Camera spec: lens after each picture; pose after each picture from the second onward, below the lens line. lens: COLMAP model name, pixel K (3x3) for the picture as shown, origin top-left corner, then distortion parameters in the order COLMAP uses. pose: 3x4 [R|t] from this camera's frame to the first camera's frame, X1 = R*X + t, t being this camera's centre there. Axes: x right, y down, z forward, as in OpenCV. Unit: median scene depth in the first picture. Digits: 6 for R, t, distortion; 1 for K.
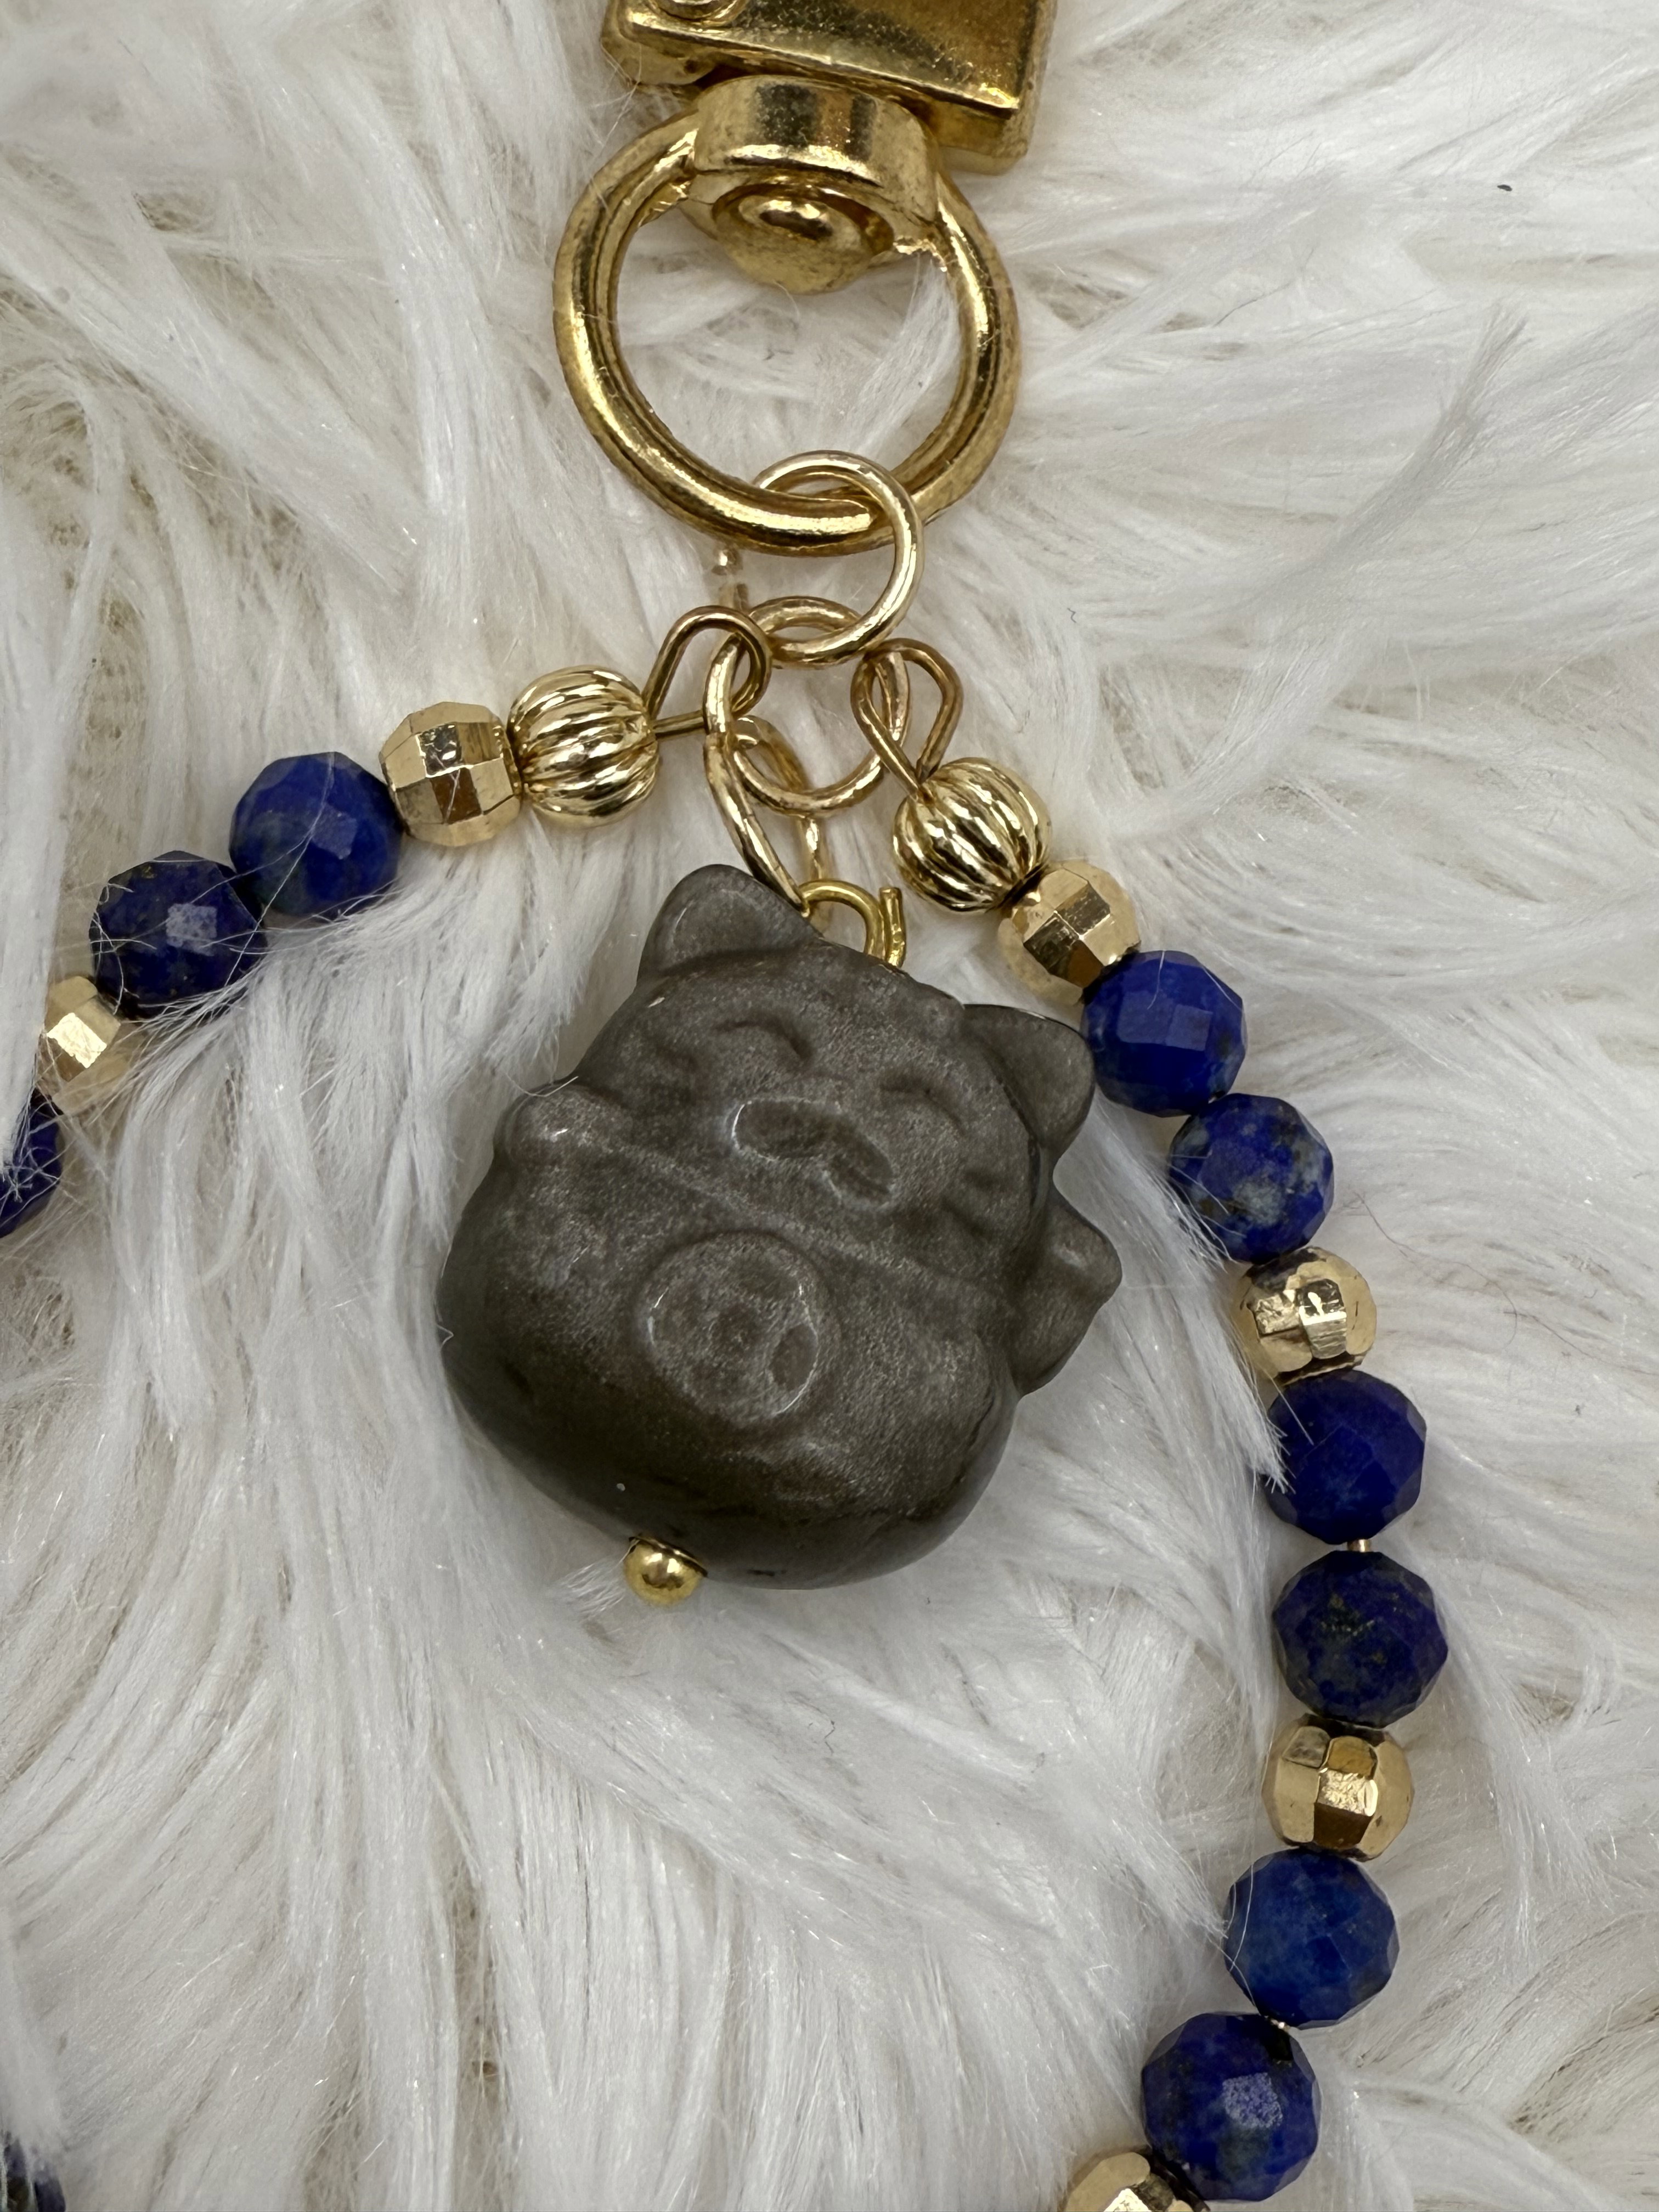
lens RADIAL K [[2701.5, 0, 791.1], [0, 2701.5, 1164.5], [0, 0, 1]] dist [-0.003630, 0.003984]
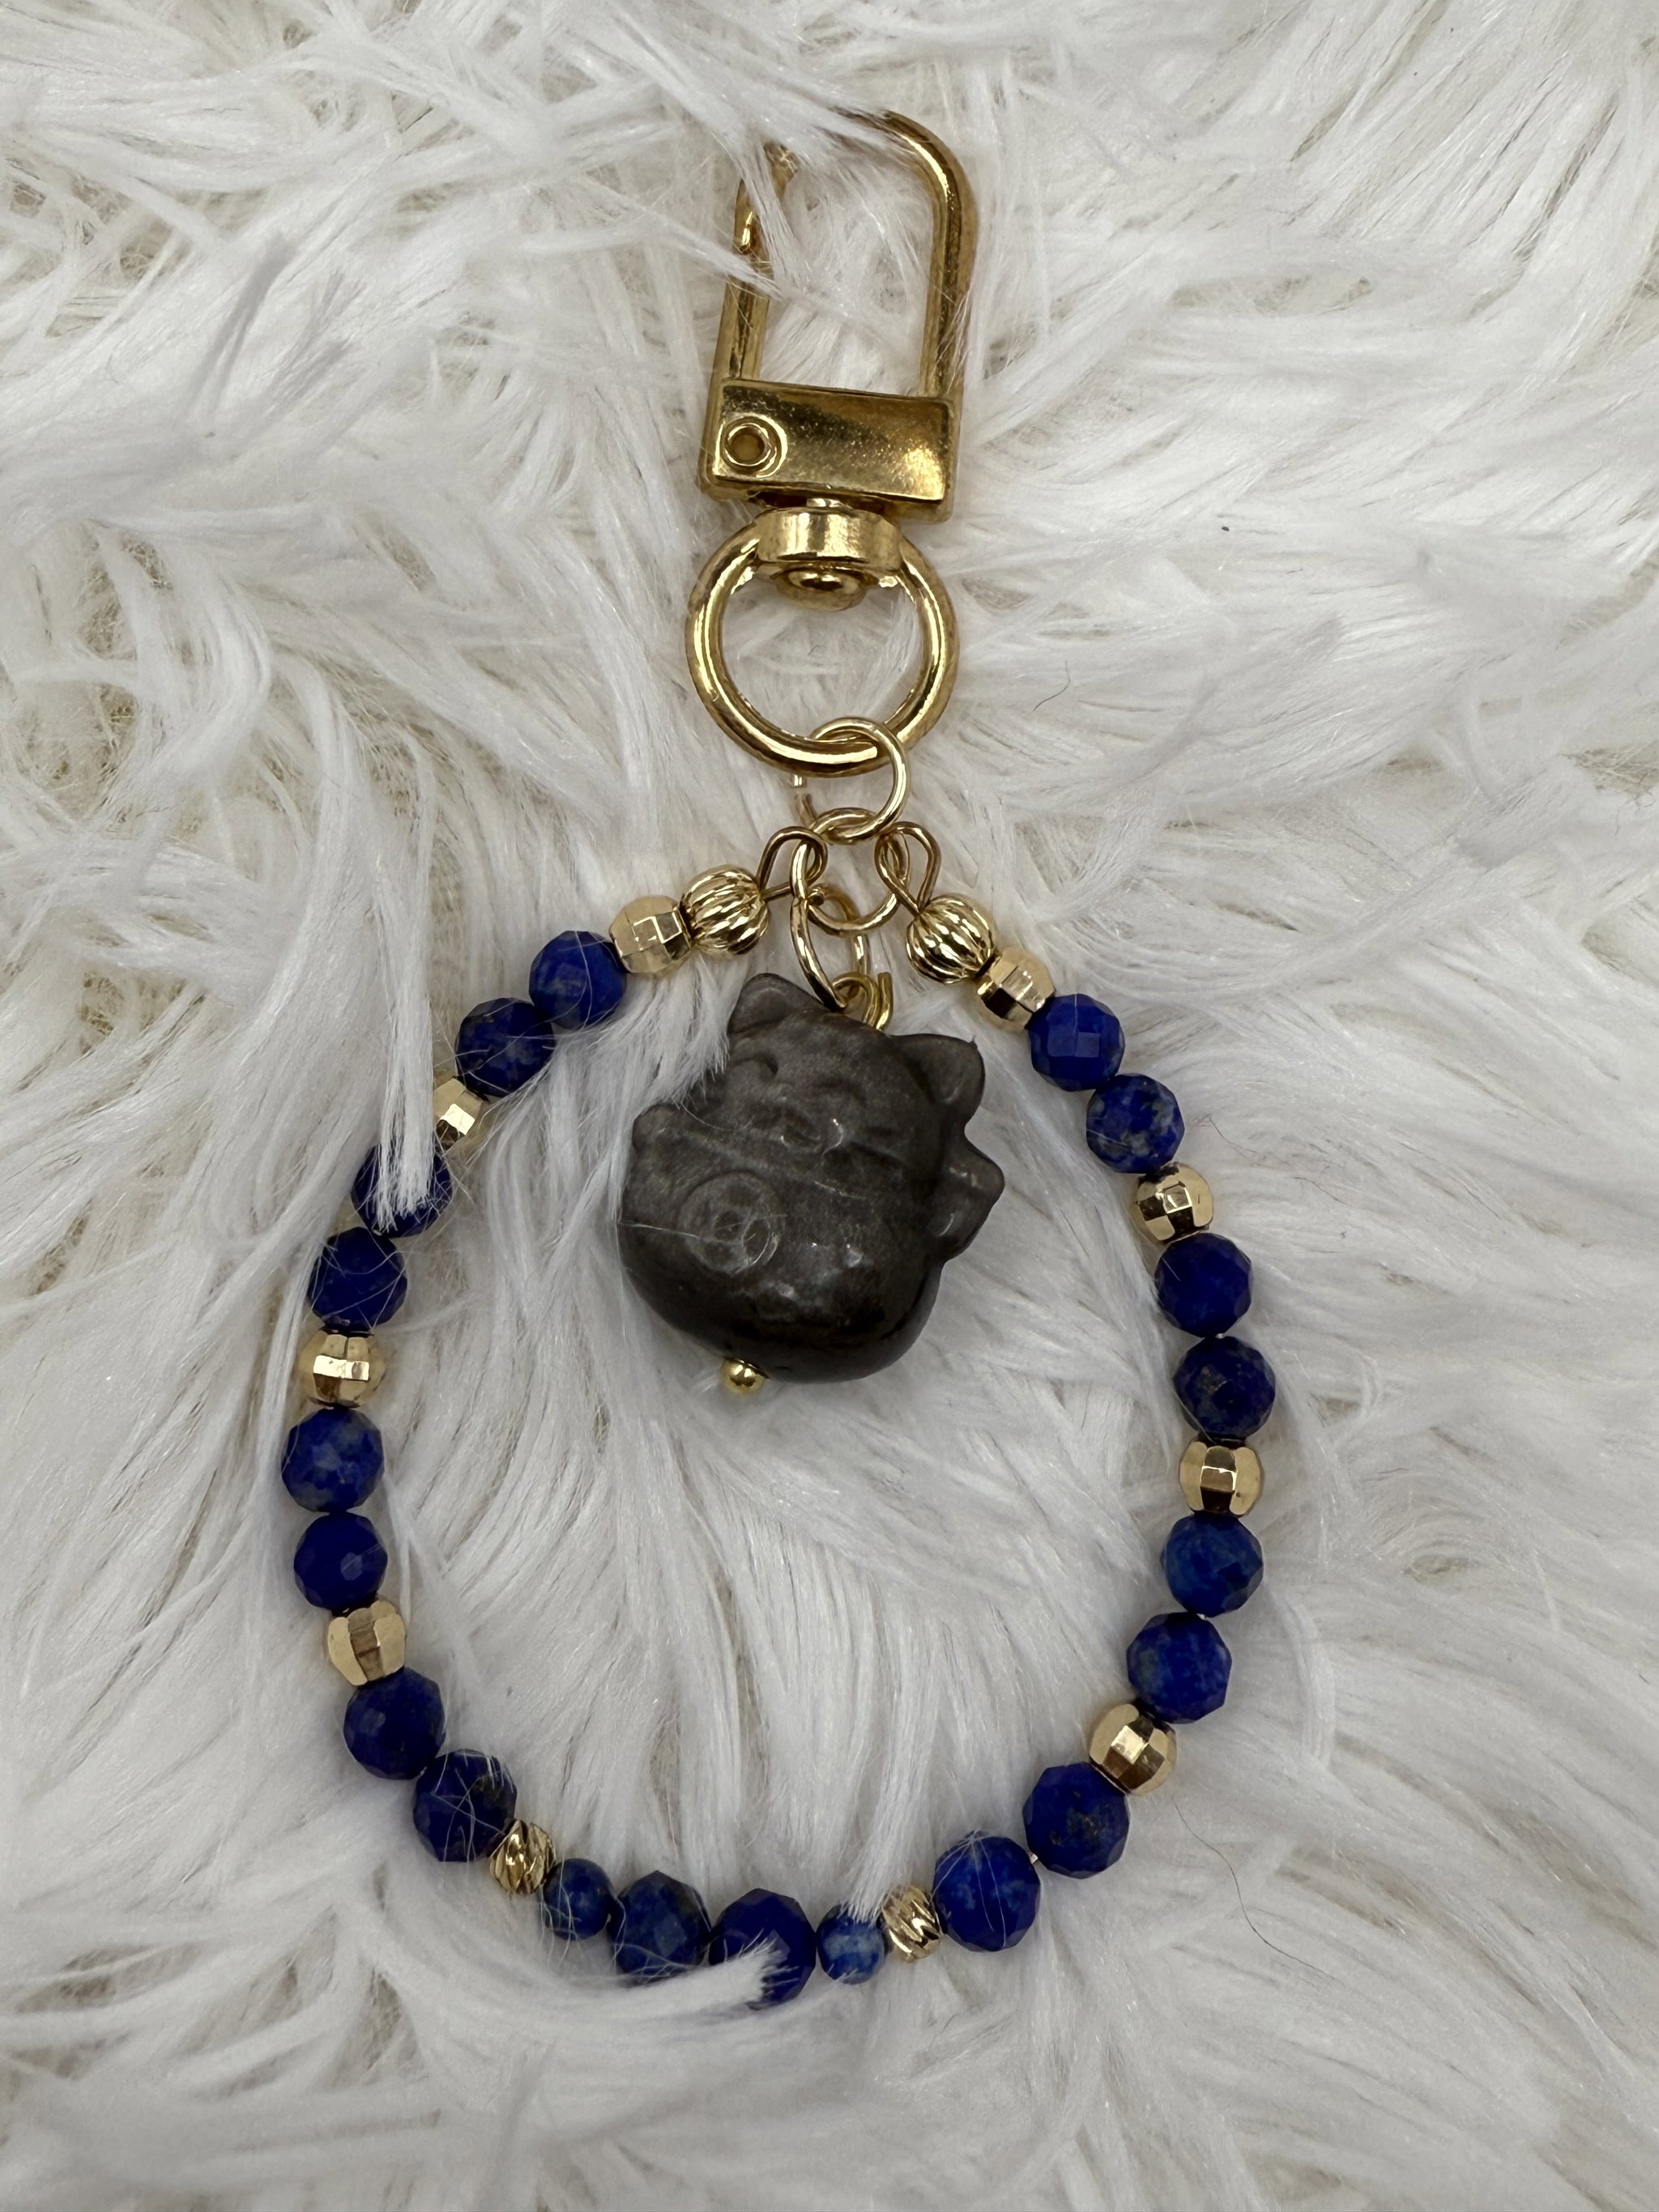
lens RADIAL K [[2707.5, 0, 829.5], [0, 2707.5, 1106.0], [0, 0, 1]] dist [0.000808, 0.001090]
pose [[0.993343, -0.091155, 0.070431, -0.139180], [0.088680, 0.995354, 0.037512, -0.088156], [-0.073523, -0.031016, 0.996811, -0.677164]]
